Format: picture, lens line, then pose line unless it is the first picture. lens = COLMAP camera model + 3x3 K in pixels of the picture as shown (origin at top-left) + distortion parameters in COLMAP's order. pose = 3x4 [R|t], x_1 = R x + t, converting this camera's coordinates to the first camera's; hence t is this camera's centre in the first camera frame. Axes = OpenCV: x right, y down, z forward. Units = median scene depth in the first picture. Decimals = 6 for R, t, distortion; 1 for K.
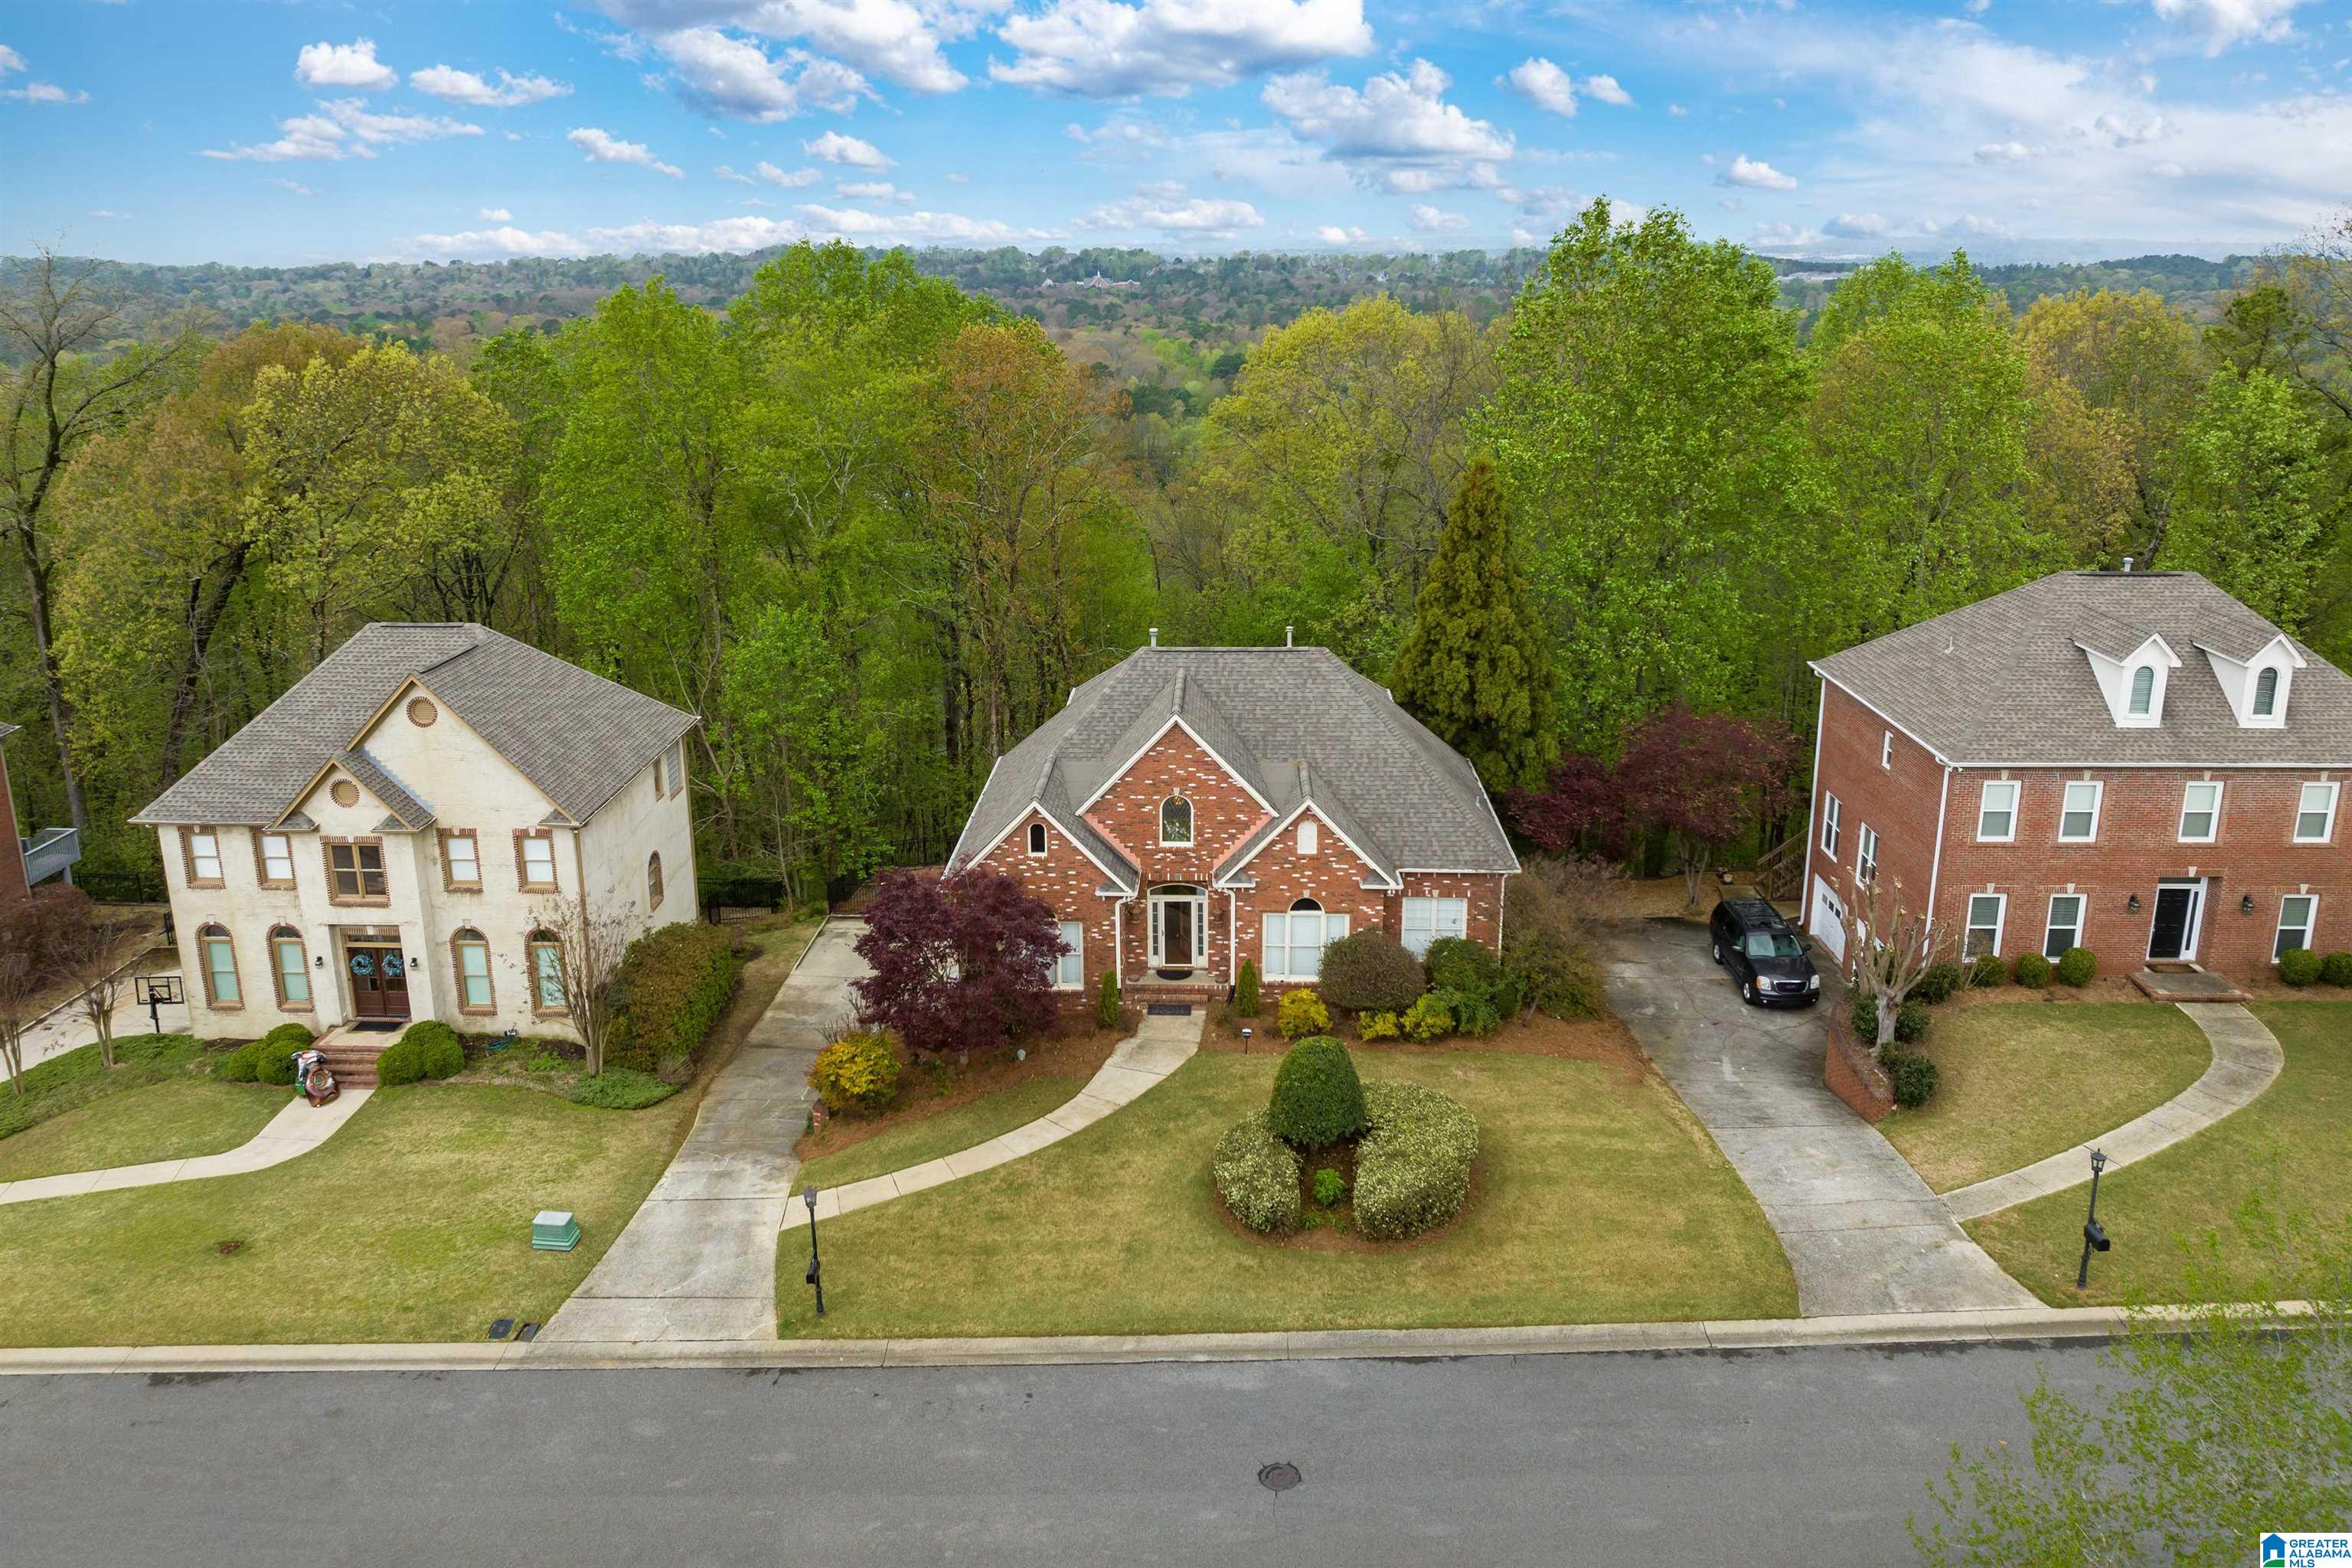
lens RADIAL K [[1616.0, 0, 1175.3], [0, 1616.0, 691.6], [0, 0, 1]] dist [-0.026208, -0.001111]
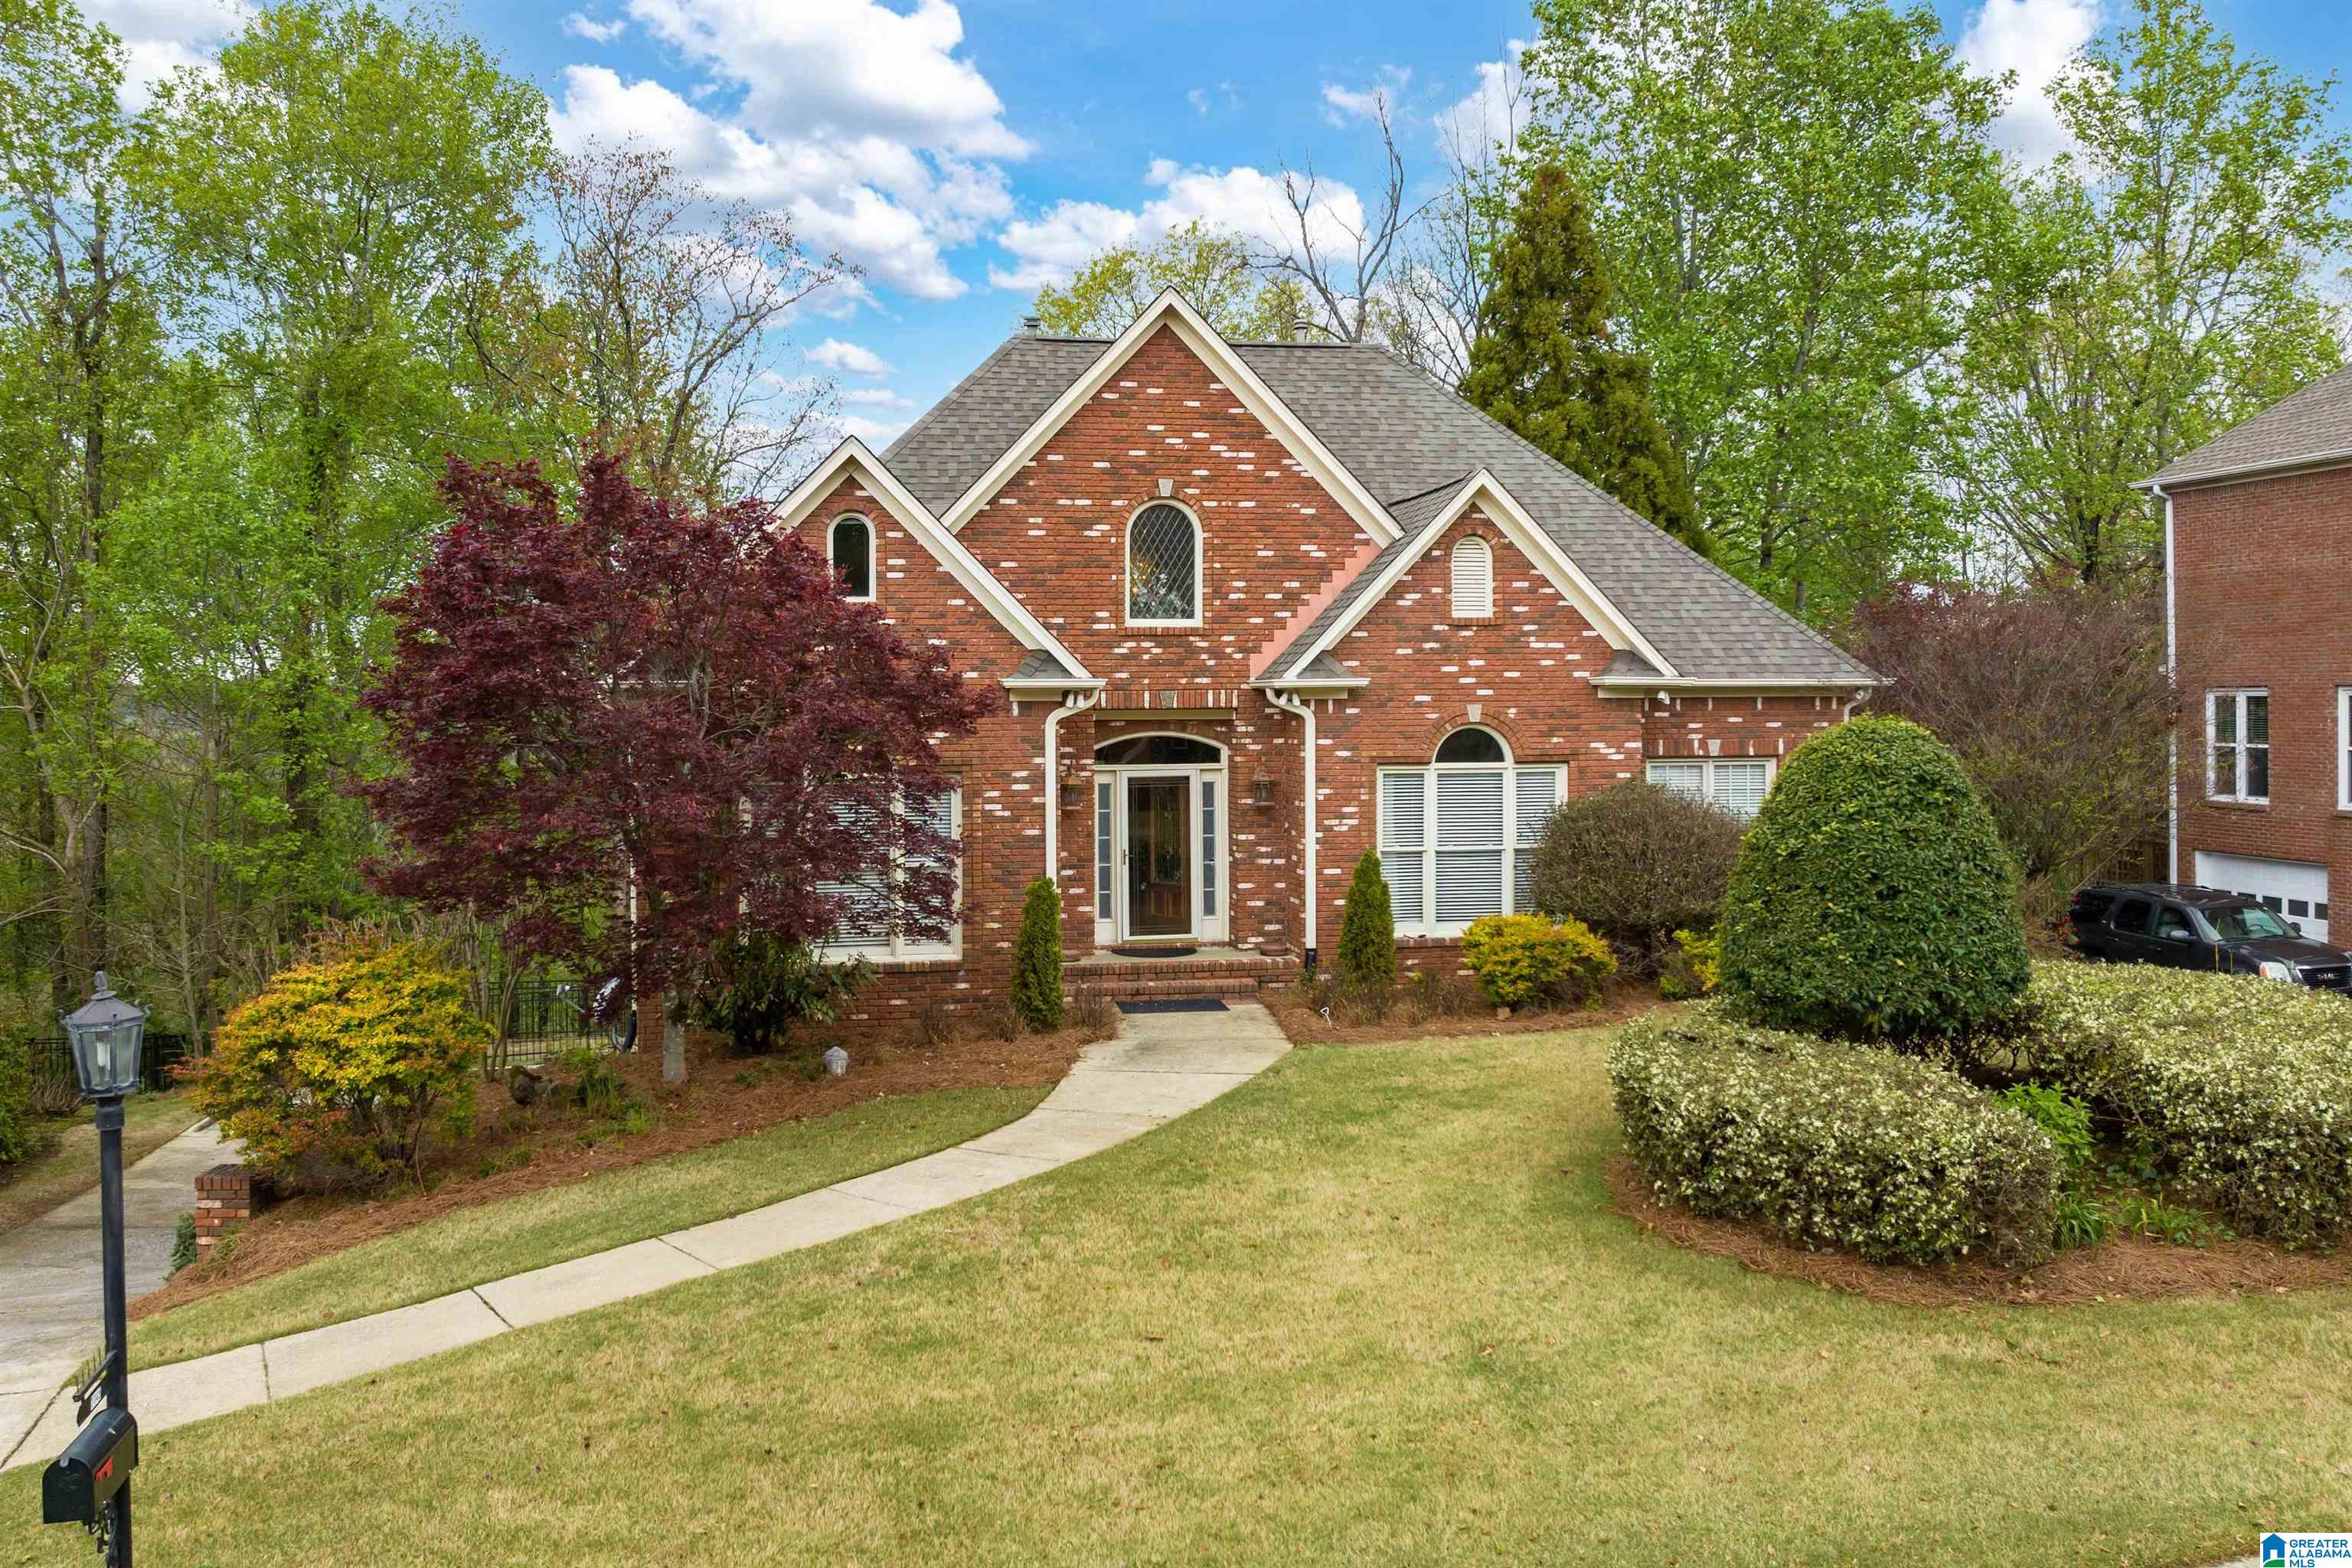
lens RADIAL K [[1896.7, 0, 1167.1], [0, 1896.7, 698.0], [0, 0, 1]] dist [-0.024207, -0.000166]
pose [[0.976960, -0.001931, 0.213415, -0.107214], [0.054256, 0.969354, -0.239603, 0.238142], [-0.206412, 0.245661, 0.947124, 0.535740]]
